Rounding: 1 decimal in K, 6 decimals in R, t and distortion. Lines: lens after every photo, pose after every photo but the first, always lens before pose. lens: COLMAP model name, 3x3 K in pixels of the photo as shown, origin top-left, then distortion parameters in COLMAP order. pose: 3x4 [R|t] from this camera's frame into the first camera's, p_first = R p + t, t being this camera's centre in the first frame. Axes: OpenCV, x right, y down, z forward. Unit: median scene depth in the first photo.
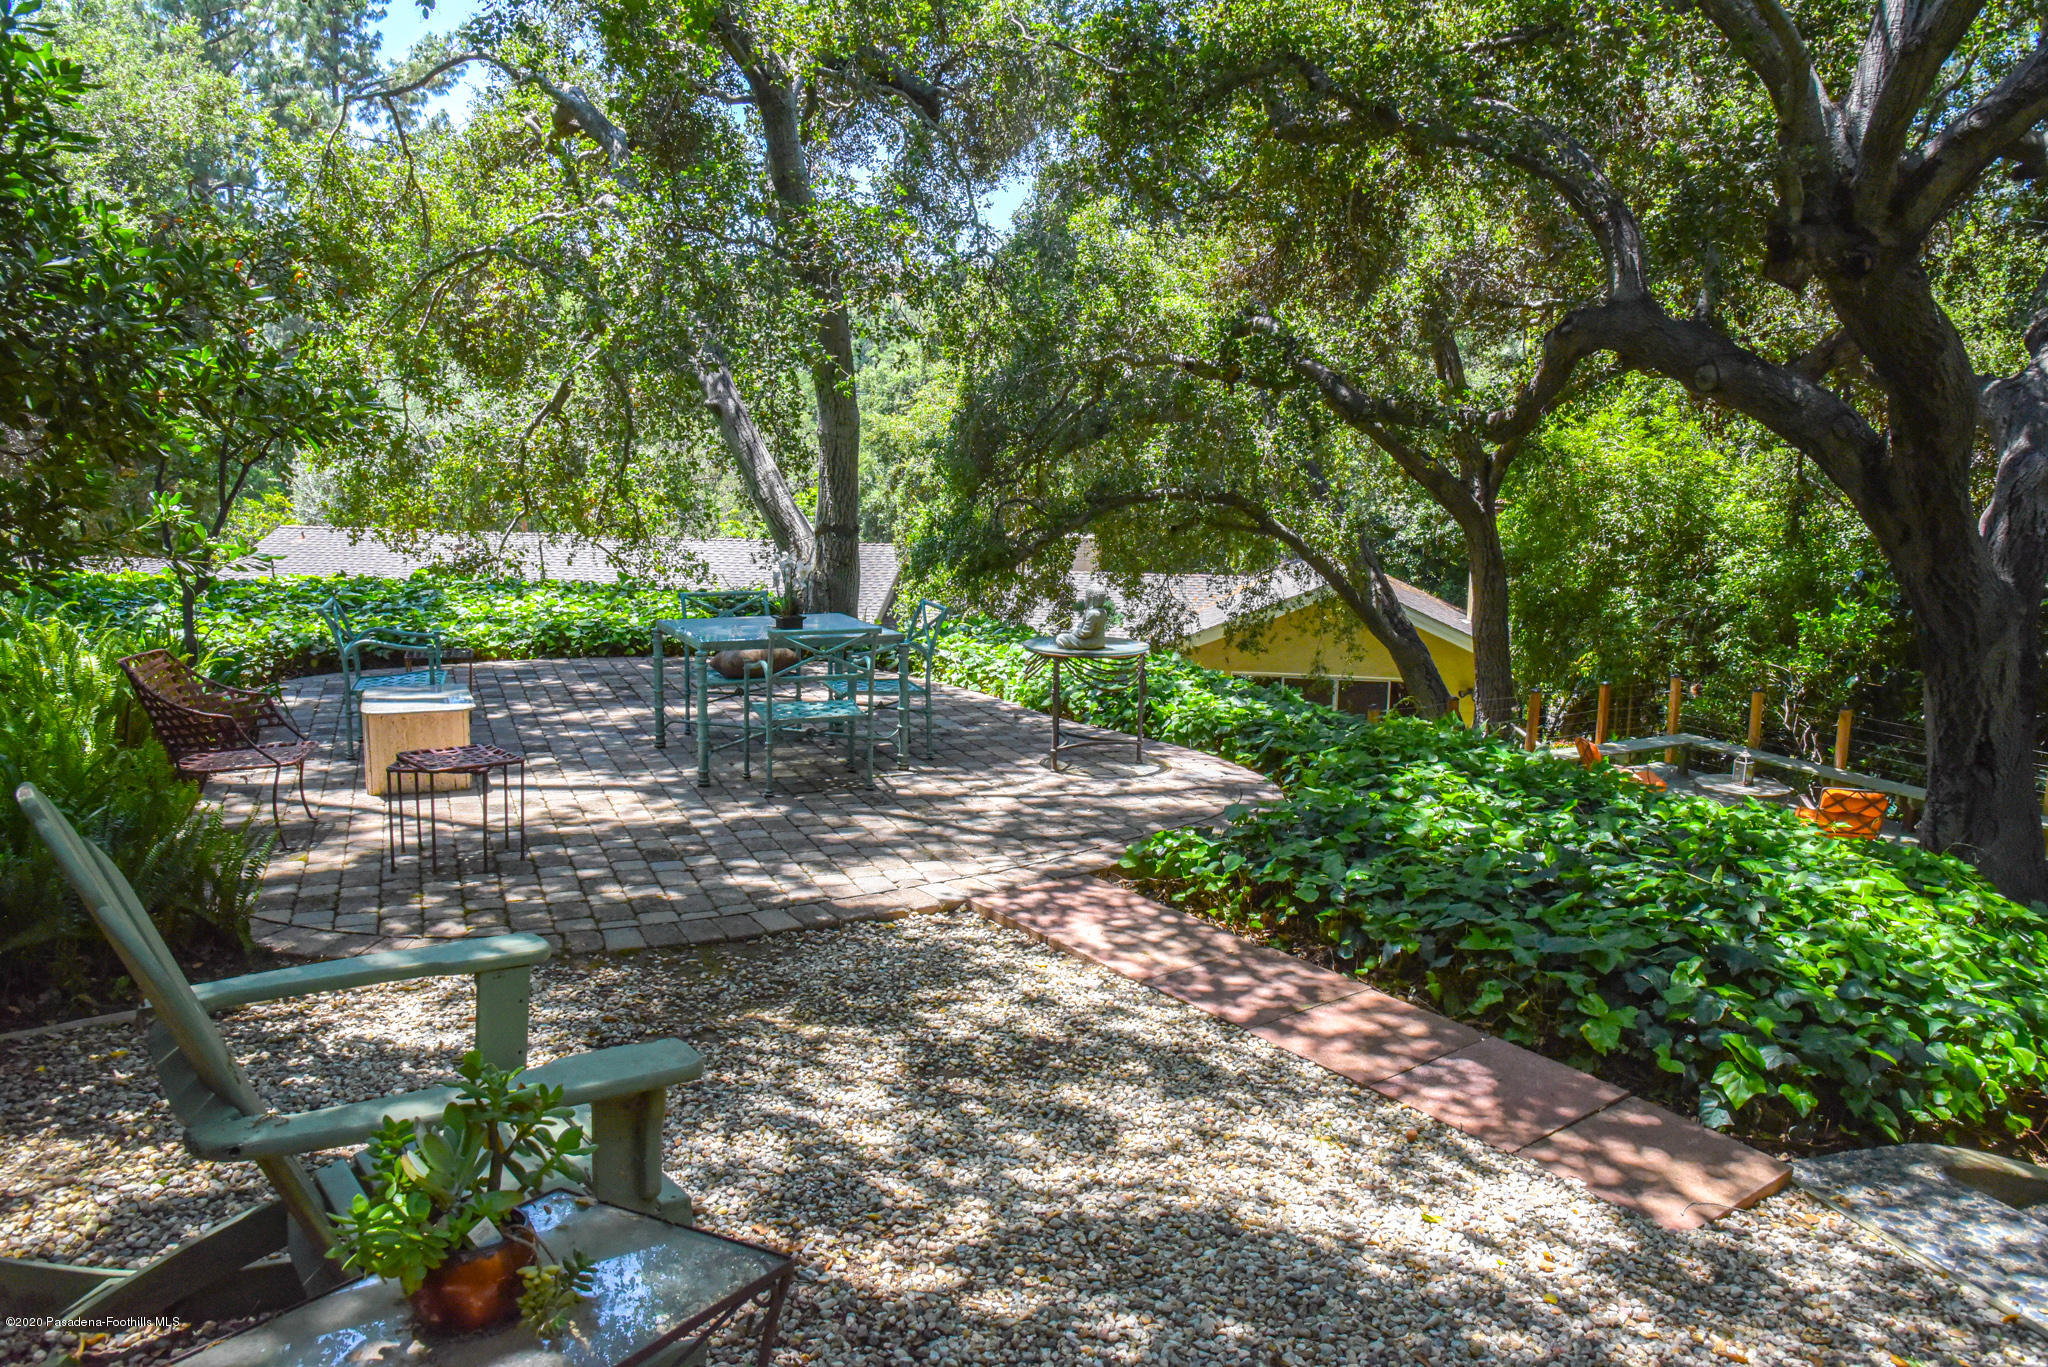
lens RADIAL K [[1453.9, 0, 1025.8], [0, 1453.9, 690.2], [0, 0, 1]] dist [-0.003826, -0.001570]
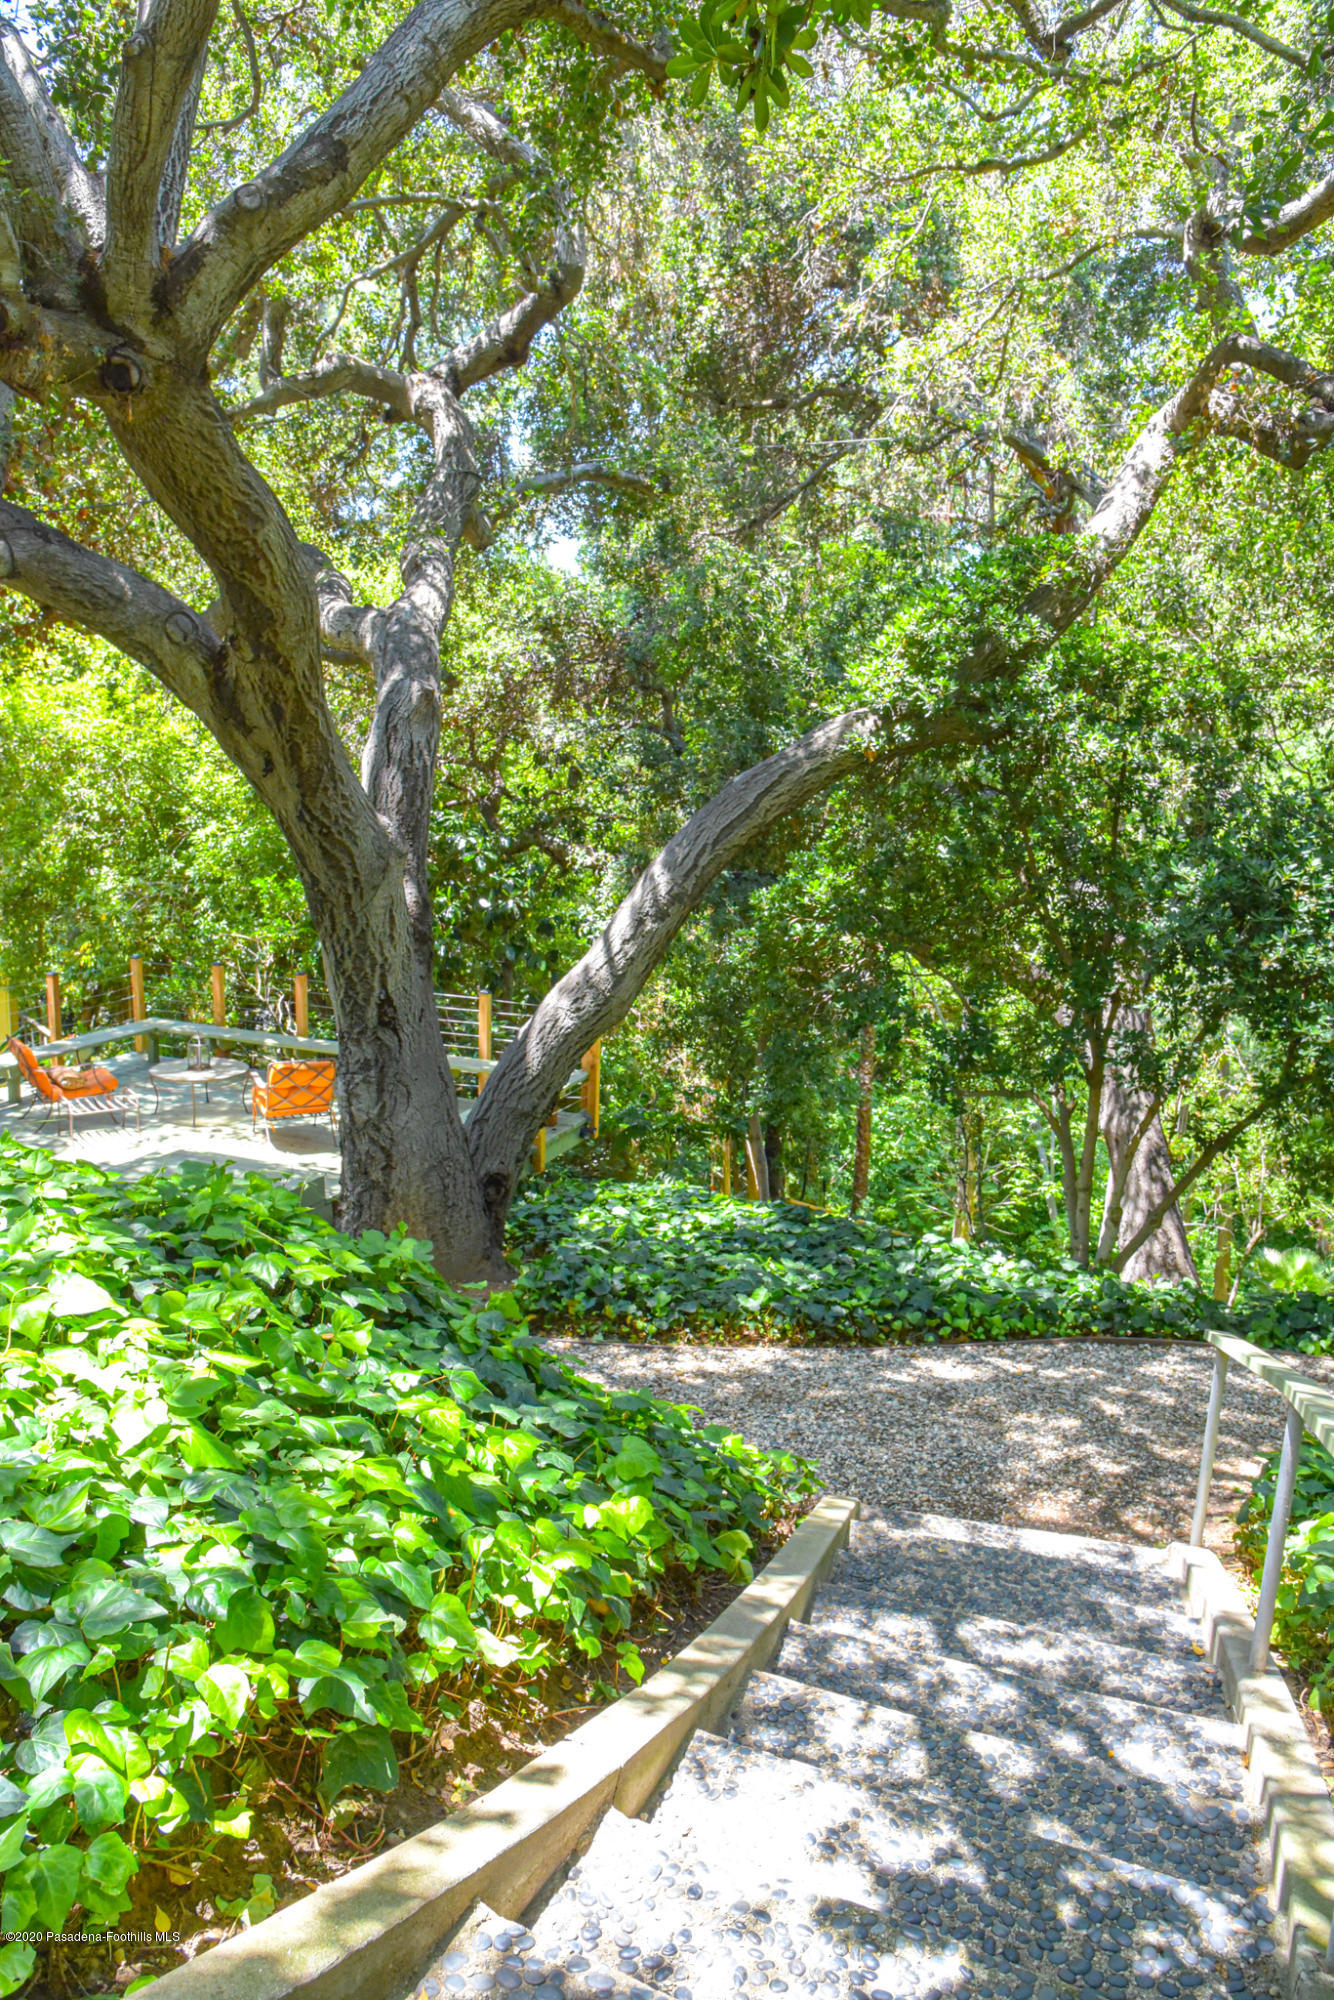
lens RADIAL K [[1419.8, 0, 667.0], [0, 1419.8, 996.3], [0, 0, 1]] dist [-0.003826, -0.001570]
pose [[0.743620, -0.116522, 0.658371, 0.073080], [0.108850, 0.992658, 0.052741, 0.003082], [-0.659683, 0.032444, 0.750844, 0.077788]]
